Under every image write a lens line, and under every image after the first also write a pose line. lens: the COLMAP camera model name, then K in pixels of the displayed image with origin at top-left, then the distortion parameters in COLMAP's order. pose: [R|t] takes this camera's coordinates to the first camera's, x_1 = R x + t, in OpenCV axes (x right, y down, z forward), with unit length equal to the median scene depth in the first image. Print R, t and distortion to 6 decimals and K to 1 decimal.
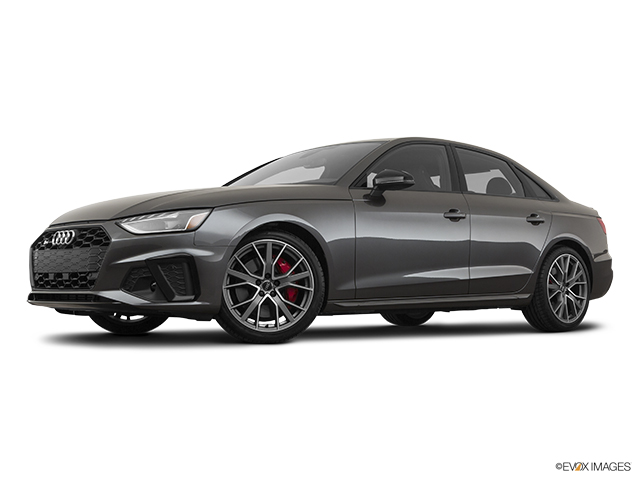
lens RADIAL K [[873.2, 0, 320.0], [0, 873.2, 240.0], [0, 0, 1]] dist [0.005442, 0.000903]
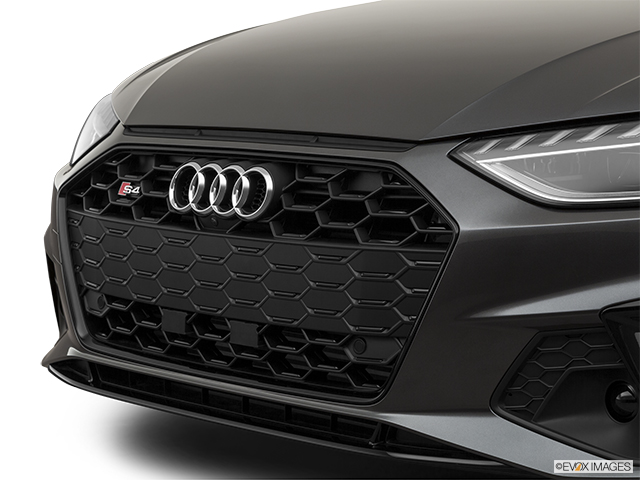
lens RADIAL K [[1849.4, 0, 320.0], [0, 1849.4, 240.0], [0, 0, 1]] dist [0.013386, -0.330567]
pose [[0.999968, -0.001939, 0.007811, -0.269748], [0.000699, 0.987801, 0.155722, -0.079986], [-0.008018, -0.155711, 0.987770, 0.416807]]
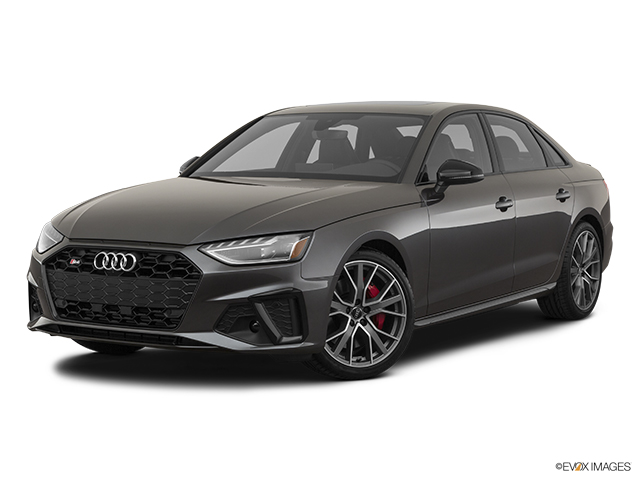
lens RADIAL K [[1271.7, 0, 320.0], [0, 1271.7, 240.0], [0, 0, 1]] dist [0.021184, 0.097230]
pose [[0.963024, -0.016528, 0.268906, -0.433841], [-0.016277, 0.992724, 0.119310, -0.169745], [-0.268922, -0.119275, 0.955748, -0.187862]]
